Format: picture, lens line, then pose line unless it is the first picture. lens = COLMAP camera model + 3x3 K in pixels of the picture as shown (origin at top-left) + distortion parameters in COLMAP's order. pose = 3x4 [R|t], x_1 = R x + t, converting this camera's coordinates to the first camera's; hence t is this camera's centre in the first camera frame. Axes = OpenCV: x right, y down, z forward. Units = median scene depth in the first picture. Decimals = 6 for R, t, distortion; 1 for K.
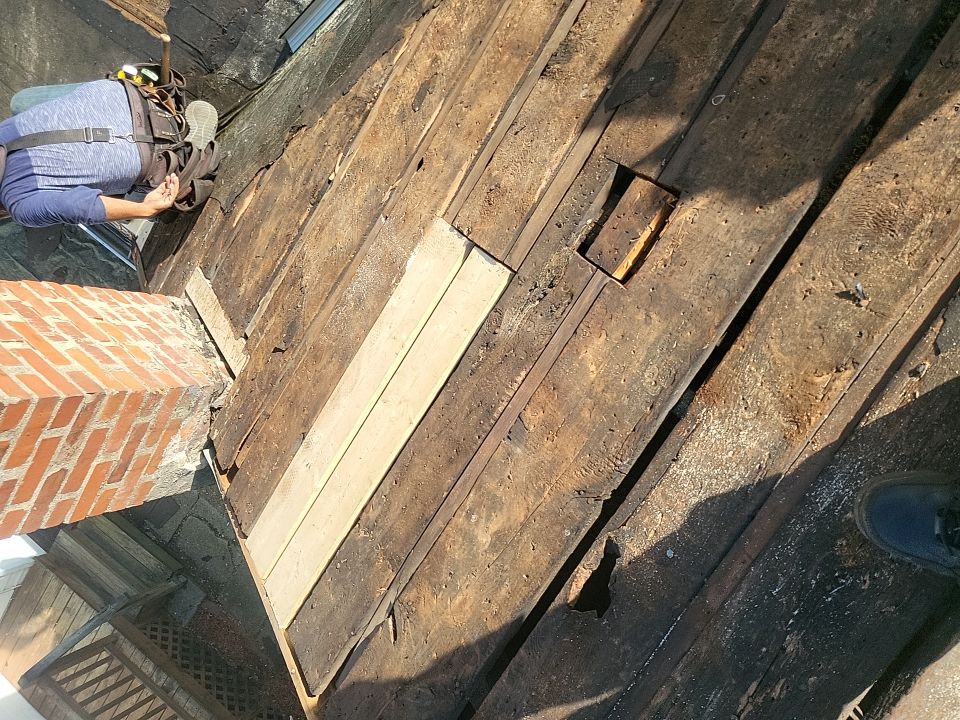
lens RADIAL K [[756.0, 0, 480.0], [0, 756.0, 360.0], [0, 0, 1]] dist [-0.027491, 0.083167]
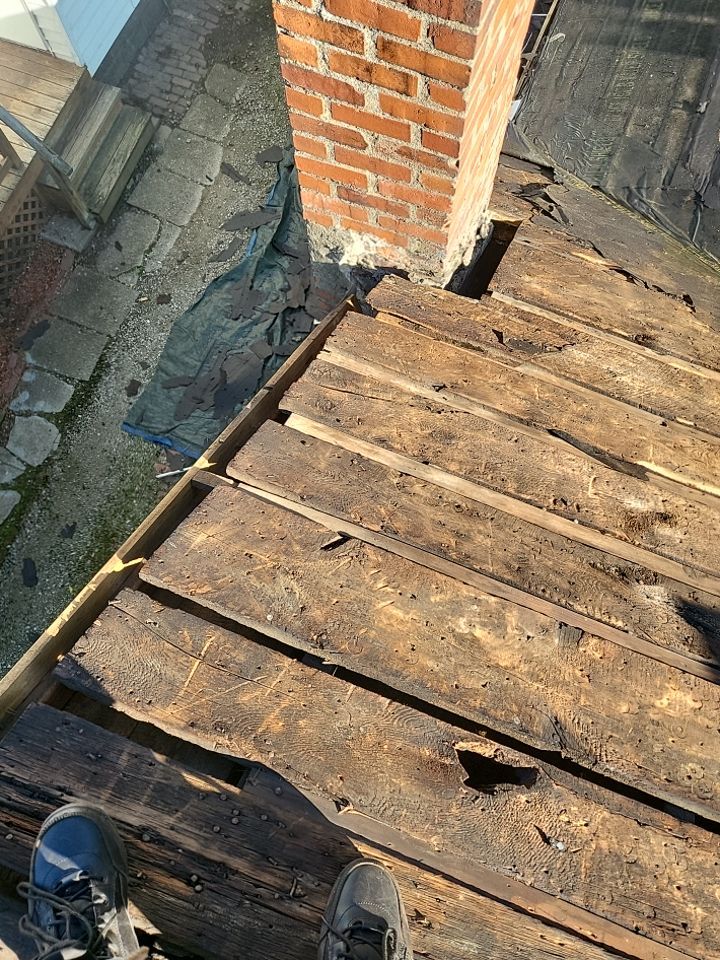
lens RADIAL K [[773.8, 0, 360.0], [0, 773.8, 480.0], [0, 0, 1]] dist [-0.068677, 0.141963]
pose [[0.190722, 0.981051, 0.034118, -0.170496], [-0.979443, 0.192506, -0.060279, 0.283597], [-0.065705, -0.021920, 0.997598, 0.030958]]
